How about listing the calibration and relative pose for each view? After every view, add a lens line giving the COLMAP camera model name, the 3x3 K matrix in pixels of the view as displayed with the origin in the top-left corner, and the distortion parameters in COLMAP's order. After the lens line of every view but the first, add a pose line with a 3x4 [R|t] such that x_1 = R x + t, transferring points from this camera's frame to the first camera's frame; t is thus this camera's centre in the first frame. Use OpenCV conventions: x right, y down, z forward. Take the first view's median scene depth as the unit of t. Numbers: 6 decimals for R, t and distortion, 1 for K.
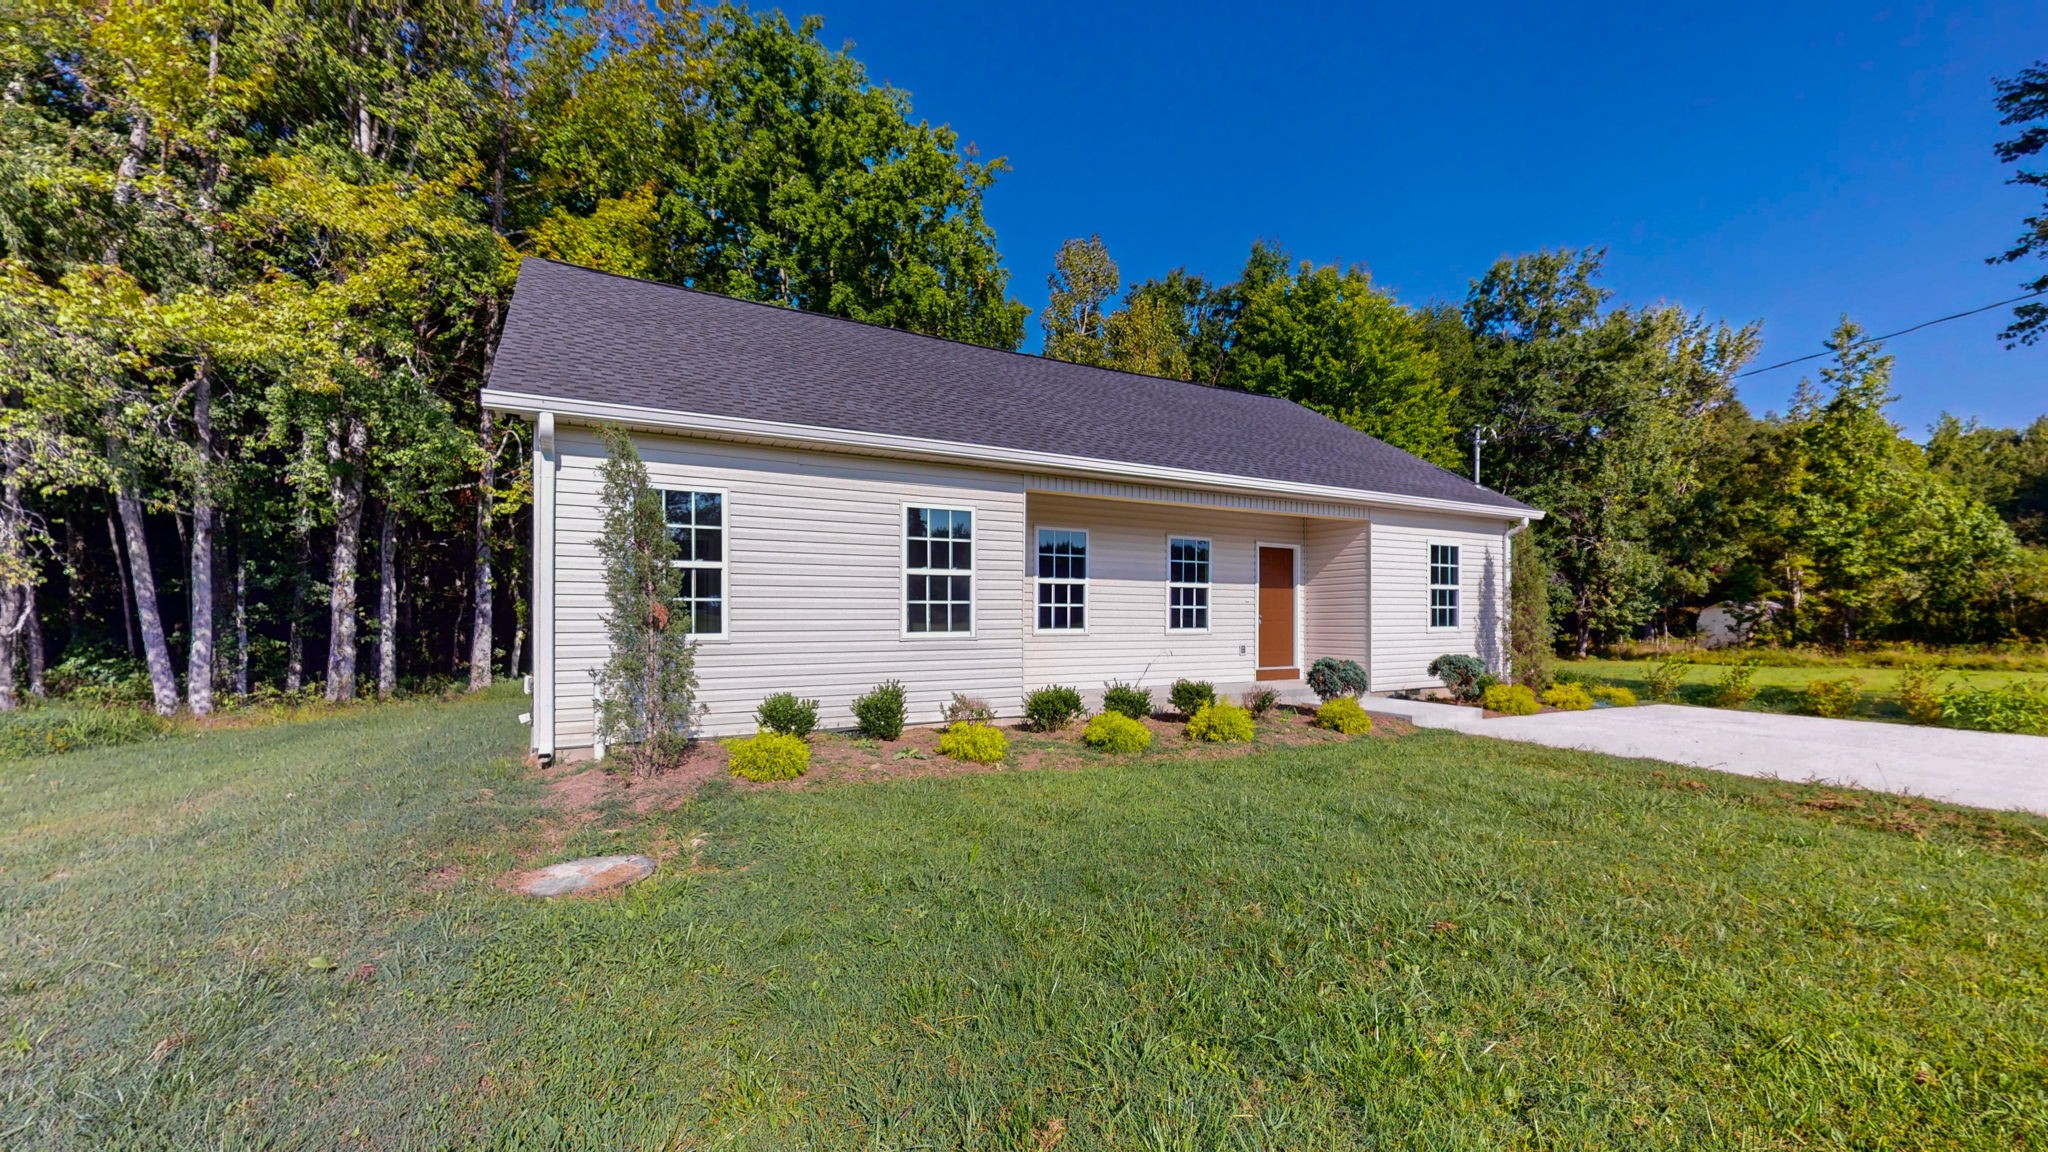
lens RADIAL K [[835.4, 0, 1021.0], [0, 835.4, 613.4], [0, 0, 1]] dist [0.000184, 0.000046]
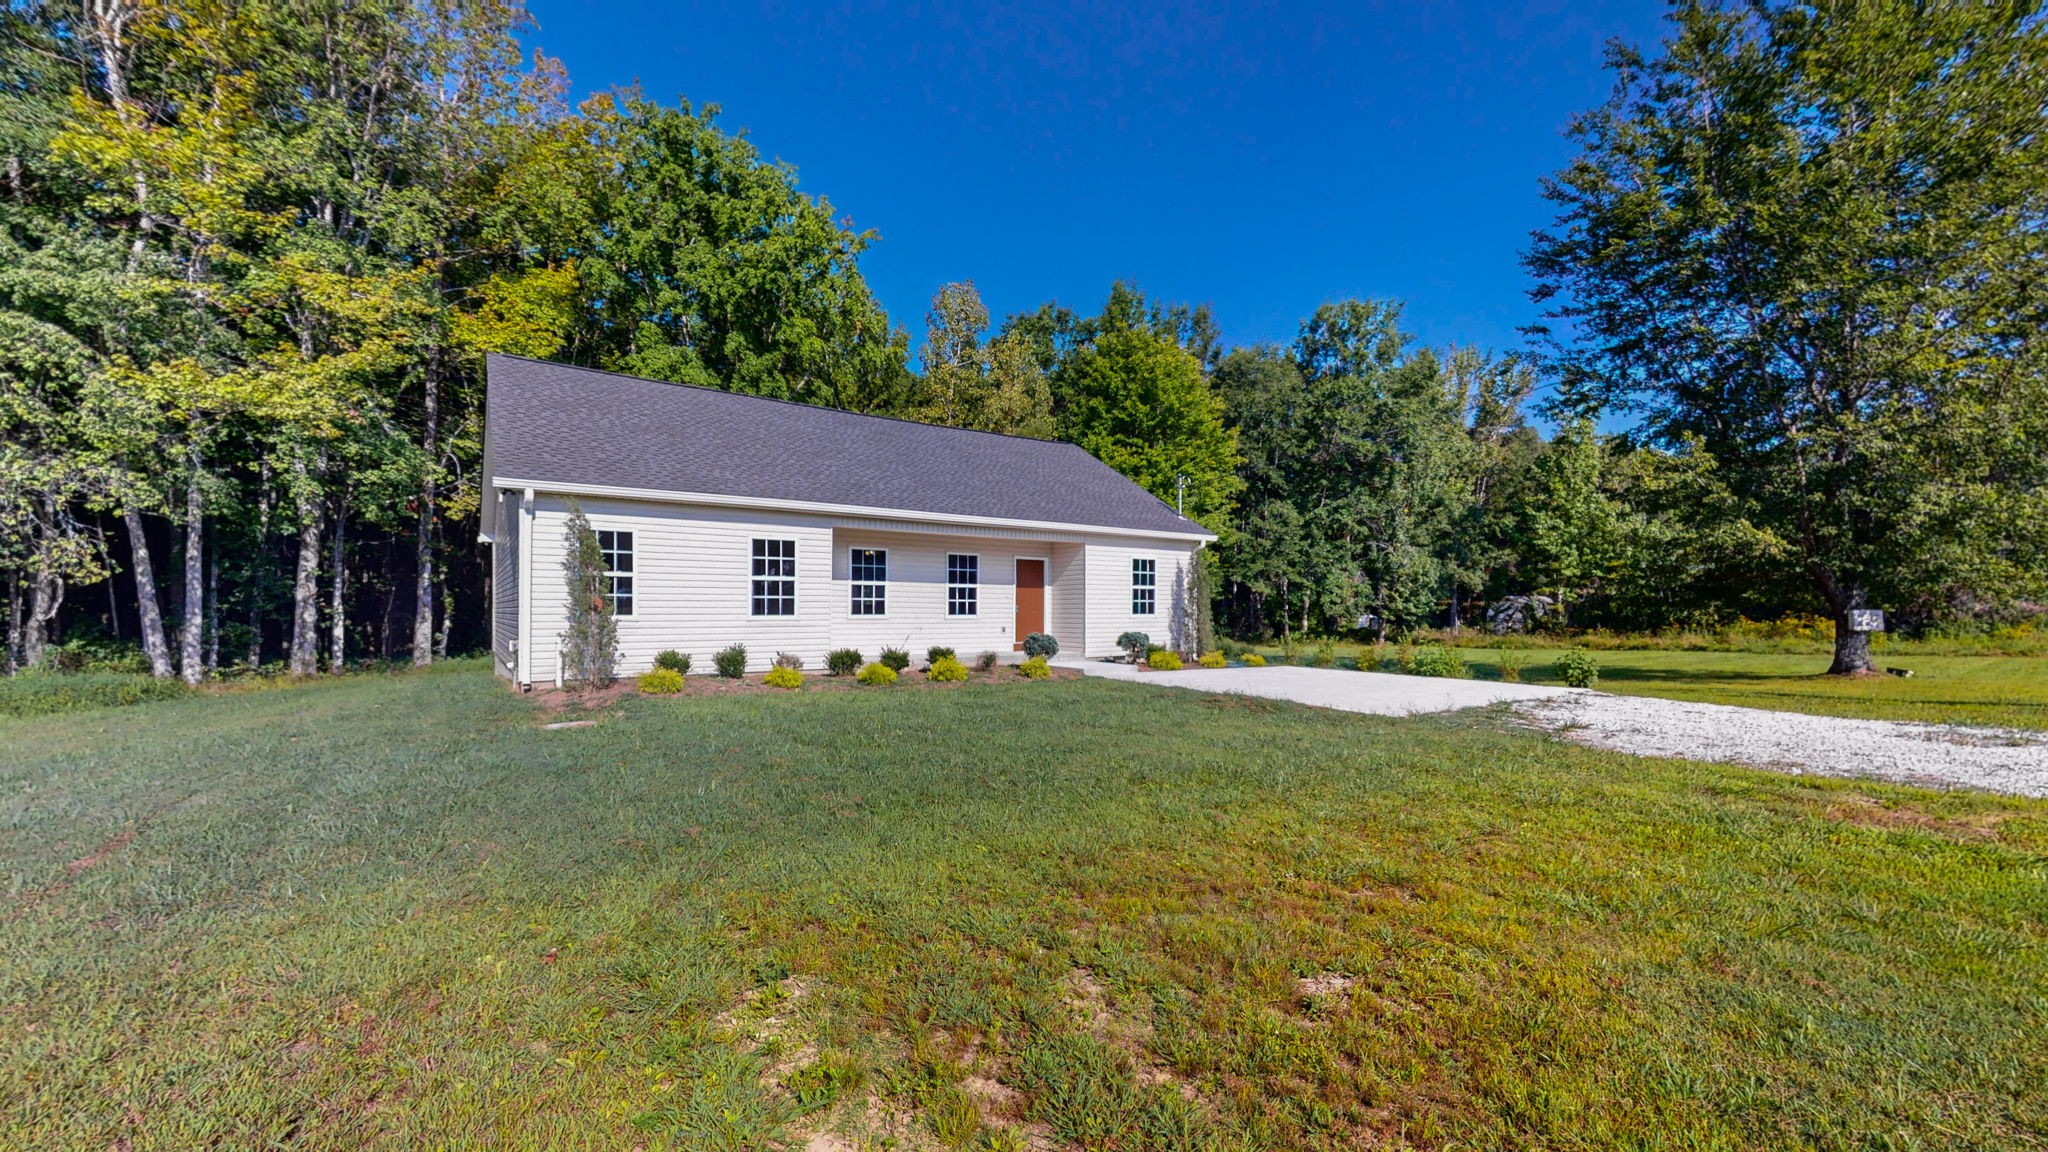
lens RADIAL K [[822.5, 0, 1019.3], [0, 822.5, 604.6], [0, 0, 1]] dist [0.002148, 0.000039]
pose [[0.995272, 0.002272, 0.097103, 0.097879], [-0.002113, 0.999996, -0.001735, 0.001234], [-0.097106, 0.001522, 0.995273, -0.278801]]
